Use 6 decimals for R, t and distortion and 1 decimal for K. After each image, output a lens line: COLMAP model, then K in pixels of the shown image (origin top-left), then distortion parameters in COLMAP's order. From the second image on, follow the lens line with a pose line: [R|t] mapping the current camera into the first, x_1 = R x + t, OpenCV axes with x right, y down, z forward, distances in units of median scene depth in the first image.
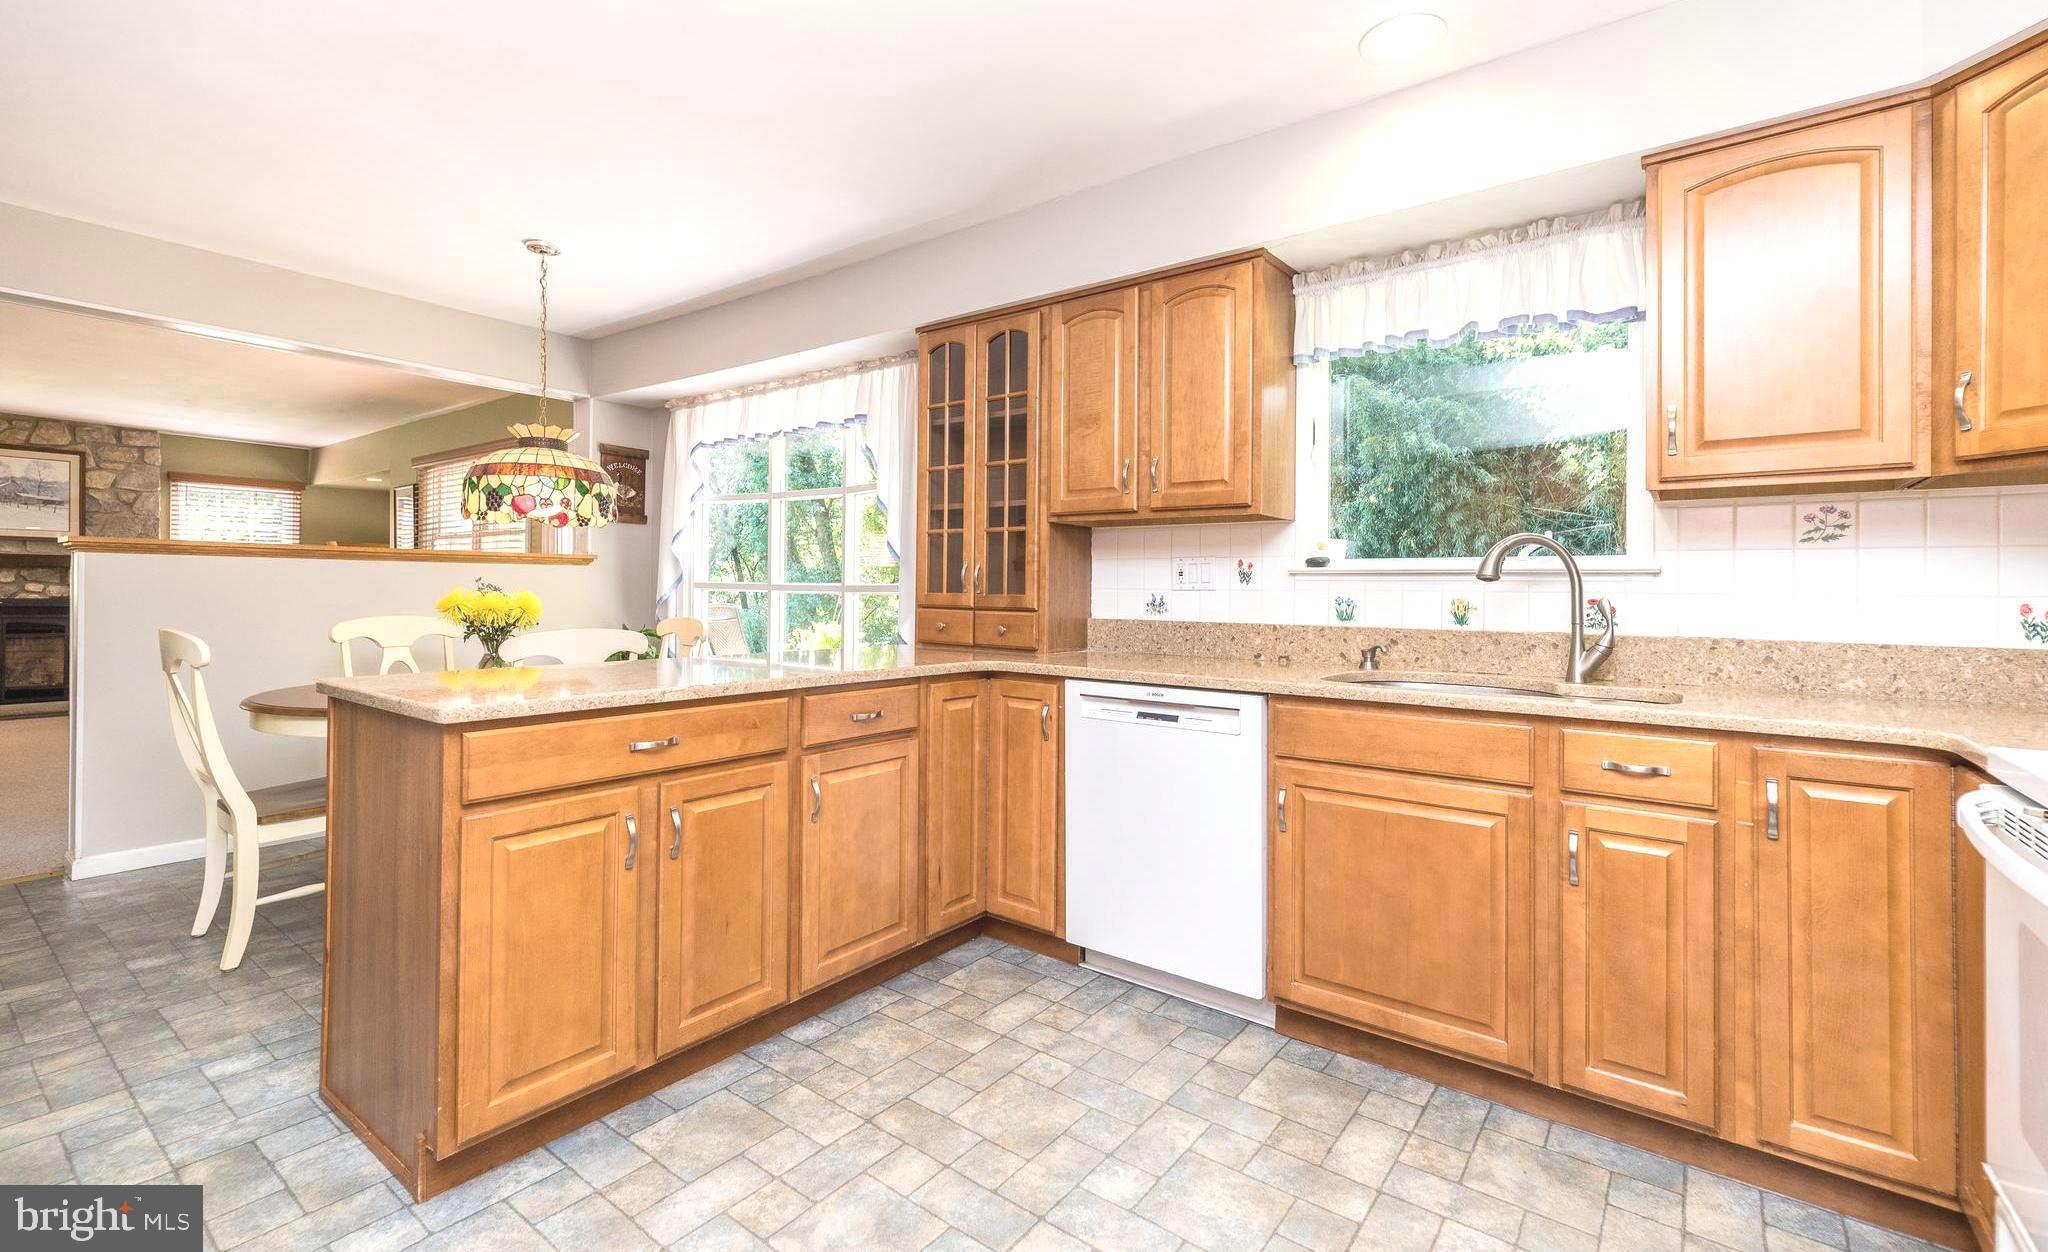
lens RADIAL K [[880.6, 0, 1018.1], [0, 880.6, 590.8], [0, 0, 1]] dist [0.000348, -0.000006]
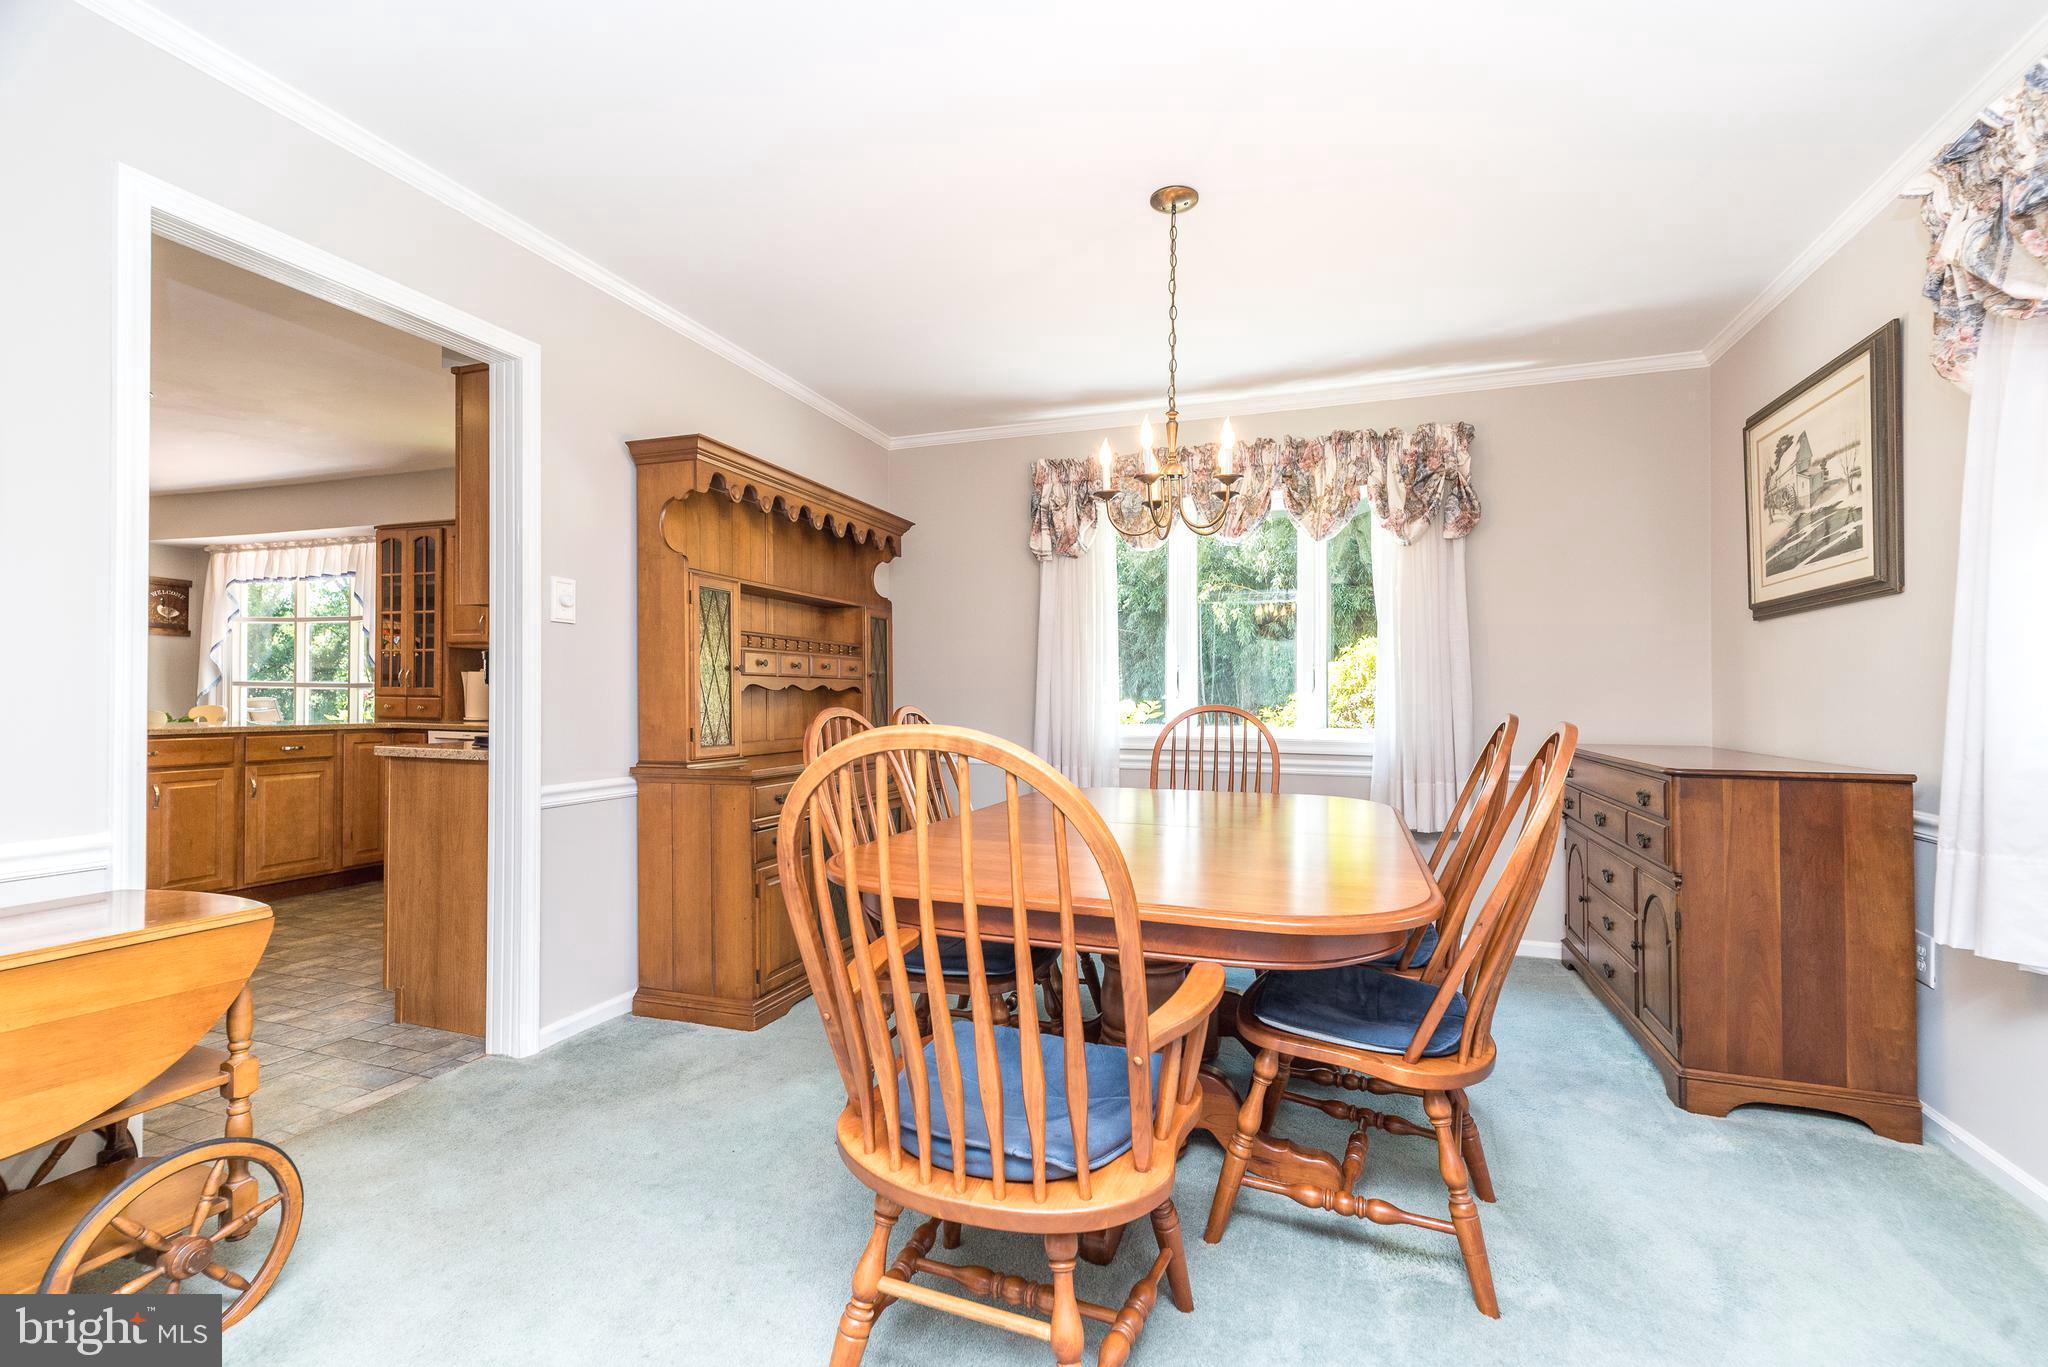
lens RADIAL K [[882.2, 0, 1024.2], [0, 882.2, 687.4], [0, 0, 1]] dist [0.005917, 0.000637]
pose [[0.953829, -0.005798, 0.300294, 0.430543], [0.006356, 0.999979, -0.000883, 0.009875], [-0.300283, 0.002751, 0.953846, -0.747163]]
